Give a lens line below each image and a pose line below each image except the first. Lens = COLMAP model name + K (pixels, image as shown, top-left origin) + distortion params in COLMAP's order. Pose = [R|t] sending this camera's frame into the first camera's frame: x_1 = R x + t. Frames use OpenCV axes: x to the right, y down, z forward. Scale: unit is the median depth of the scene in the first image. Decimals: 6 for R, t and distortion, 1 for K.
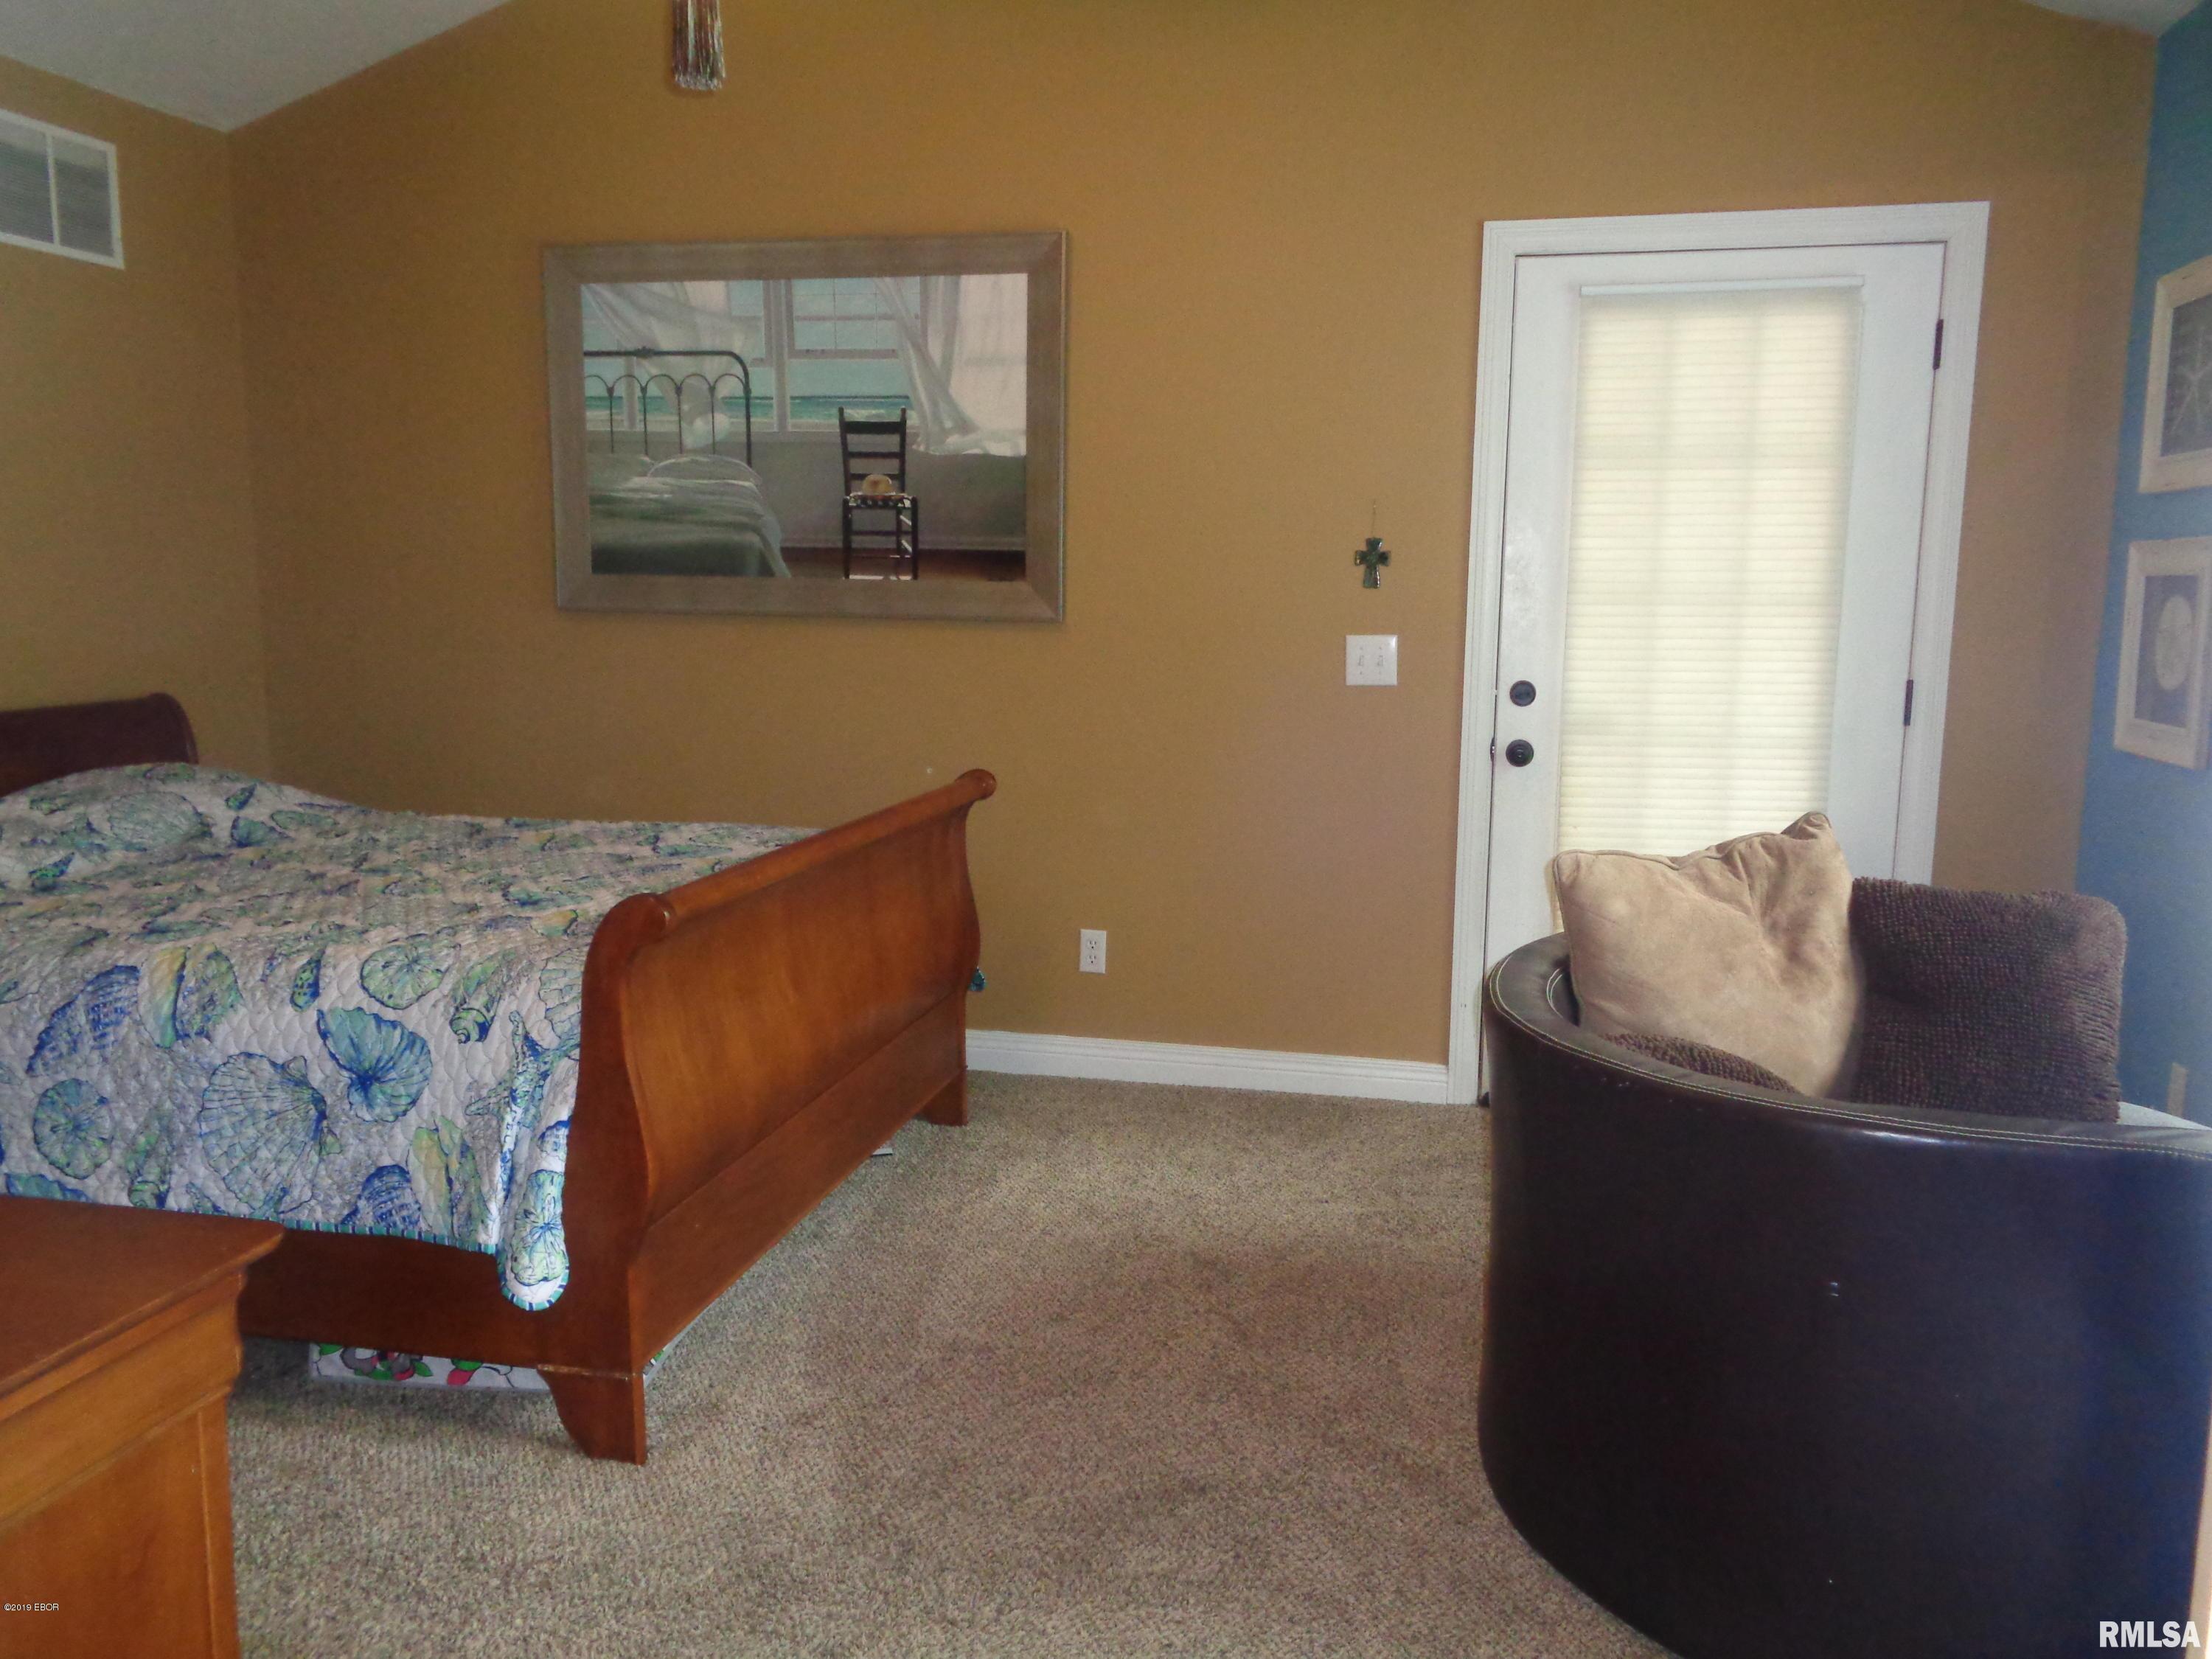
lens RADIAL K [[1670.4, 0, 1112.5], [0, 1670.4, 833.4], [0, 0, 1]] dist [0.010691, -0.000045]
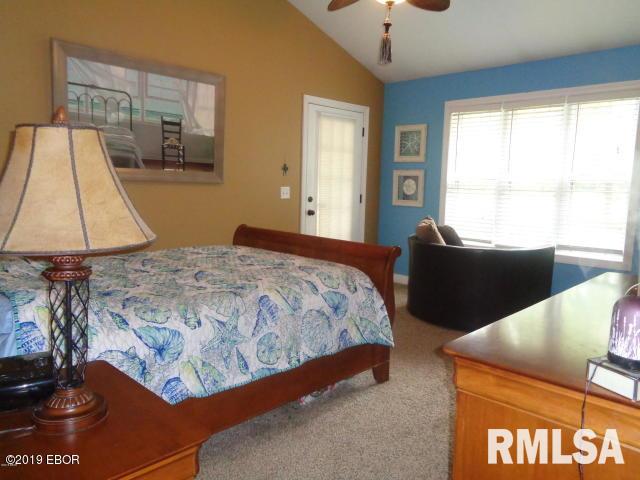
lens RADIAL K [[483.3, 0, 322.9], [0, 483.3, 237.0], [0, 0, 1]] dist [0.010691, -0.000045]
pose [[0.518204, -0.094023, 0.850073, -0.805624], [0.107583, 0.993210, 0.044273, -0.035096], [-0.848463, 0.068511, 0.524801, 0.276751]]
